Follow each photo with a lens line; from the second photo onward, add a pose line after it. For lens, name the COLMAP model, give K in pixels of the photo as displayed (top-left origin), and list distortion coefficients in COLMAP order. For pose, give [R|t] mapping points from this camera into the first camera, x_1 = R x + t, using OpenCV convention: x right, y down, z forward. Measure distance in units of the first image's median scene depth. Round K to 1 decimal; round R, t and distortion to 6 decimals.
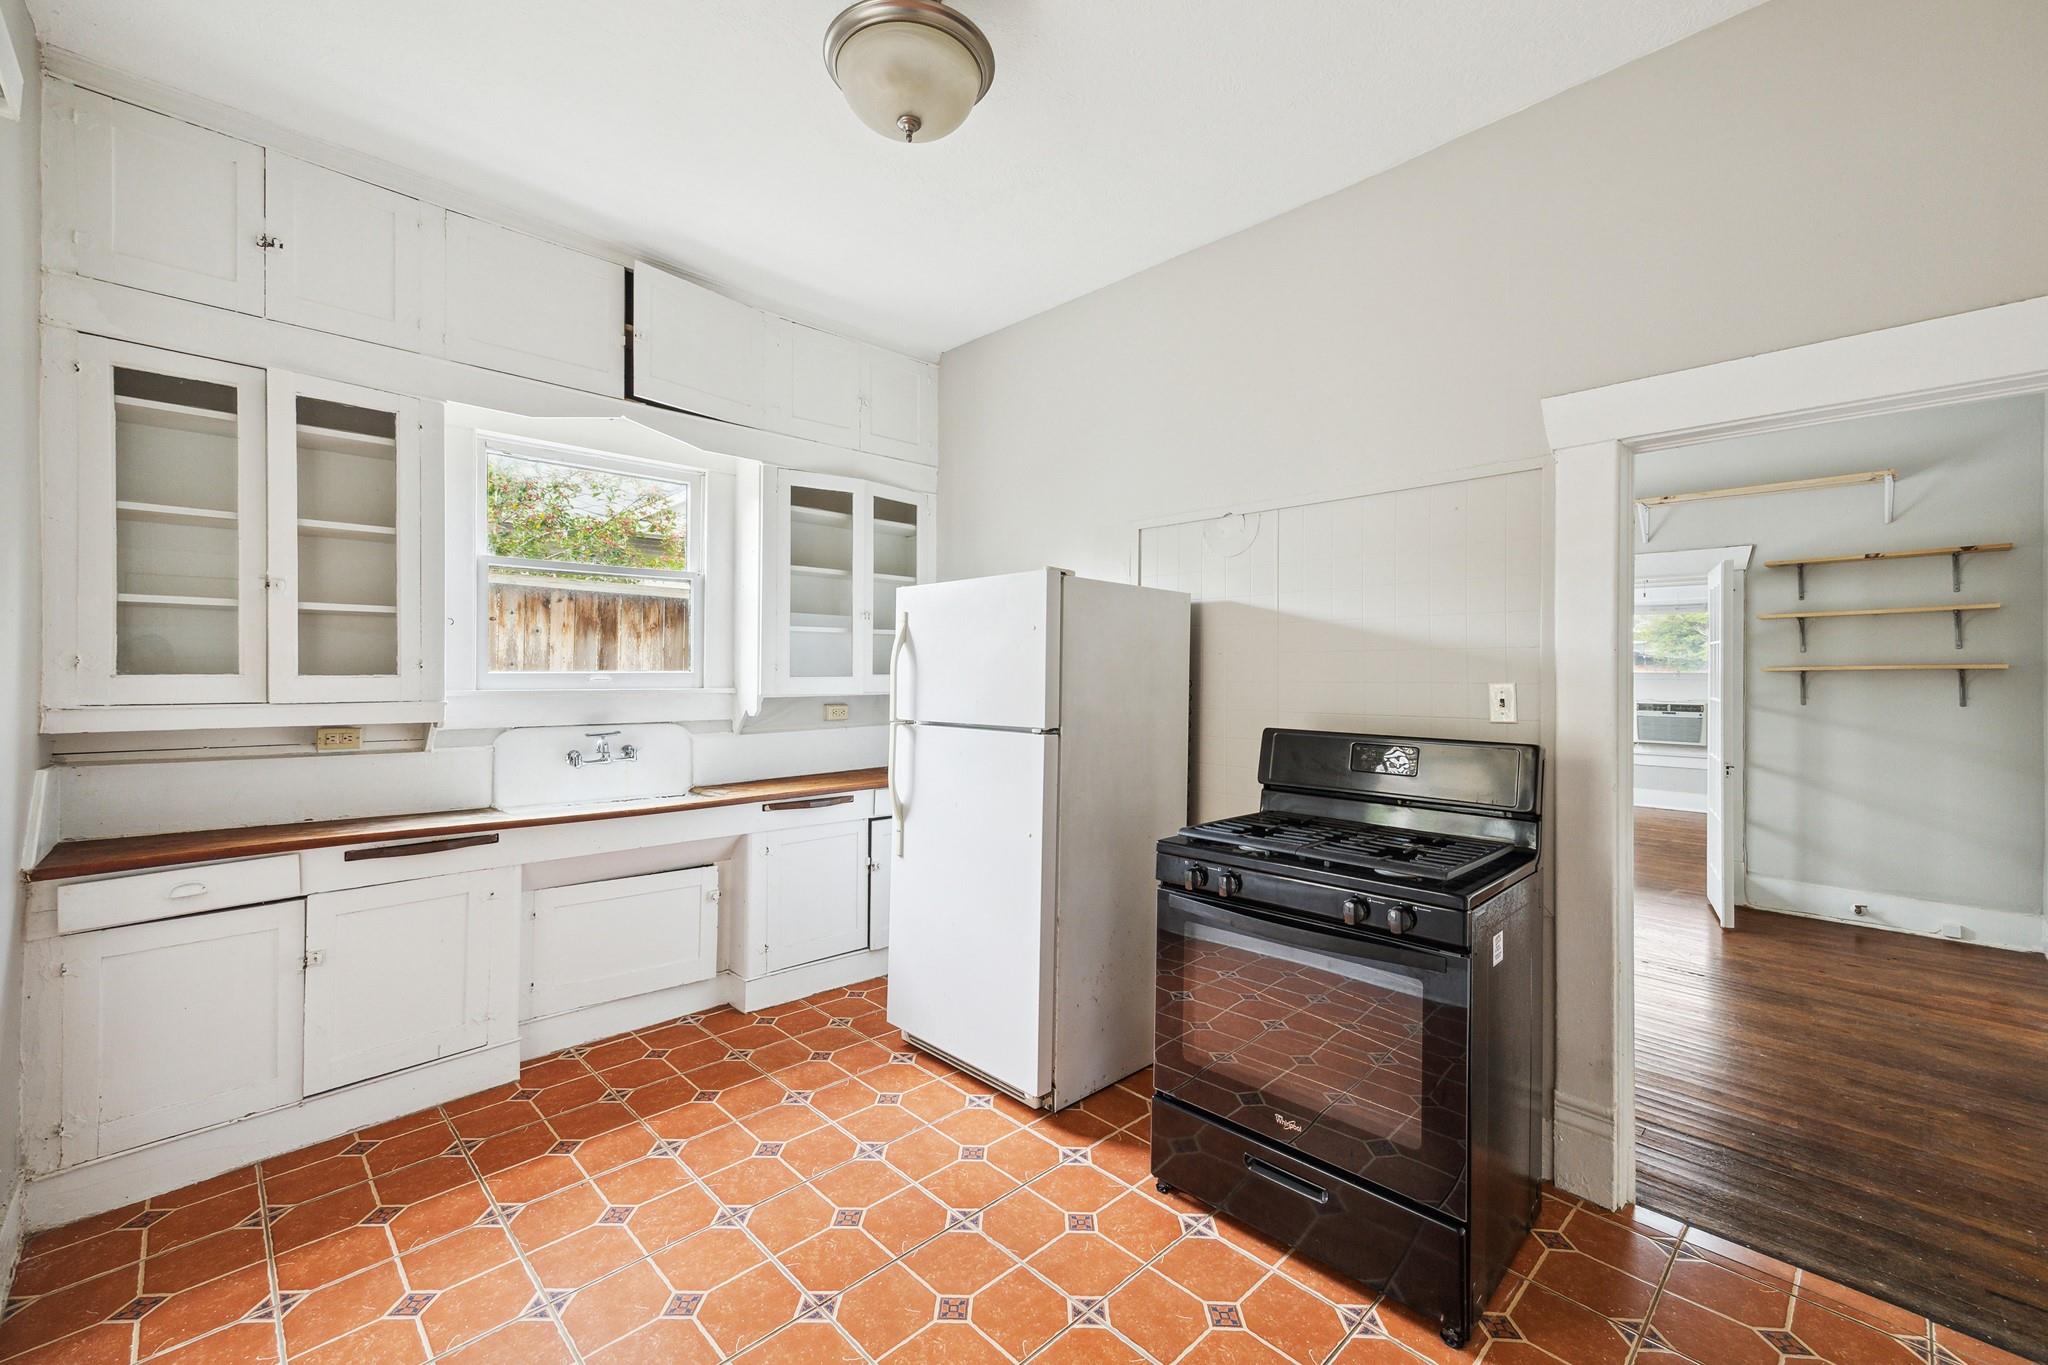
lens RADIAL K [[842.0, 0, 992.9], [0, 842.0, 665.9], [0, 0, 1]] dist [0.002637, 0.000601]
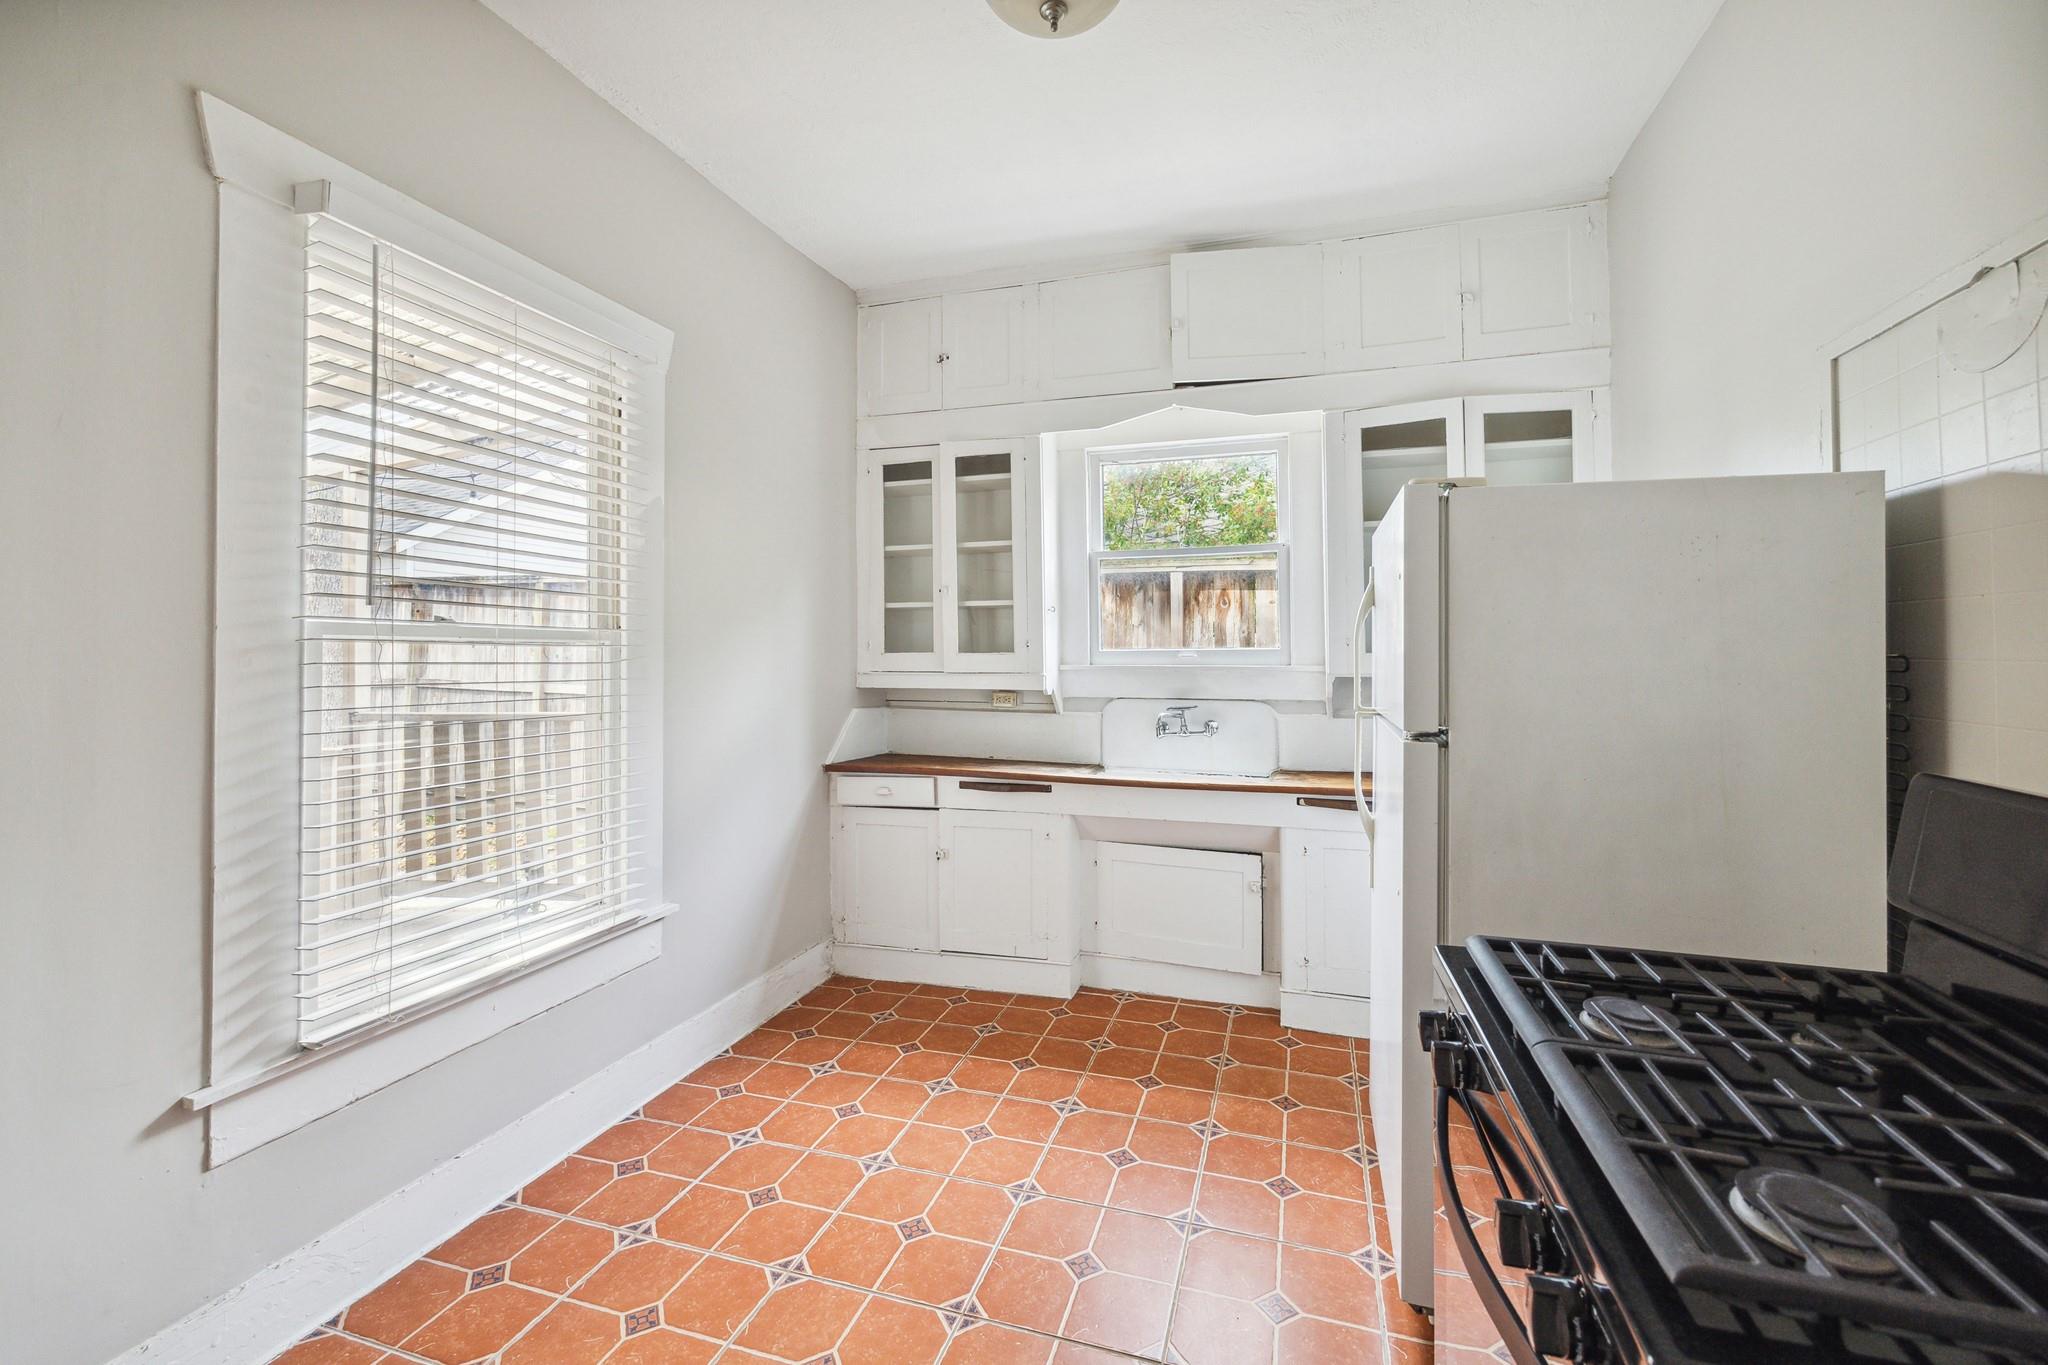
lens RADIAL K [[825.5, 0, 1031.0], [0, 825.5, 633.7], [0, 0, 1]] dist [-0.020435, -0.000066]
pose [[0.487871, -0.023946, -0.872587, 0.421529], [0.012285, 0.999713, -0.020566, 0.008252], [0.872829, -0.000686, 0.488025, 0.403723]]
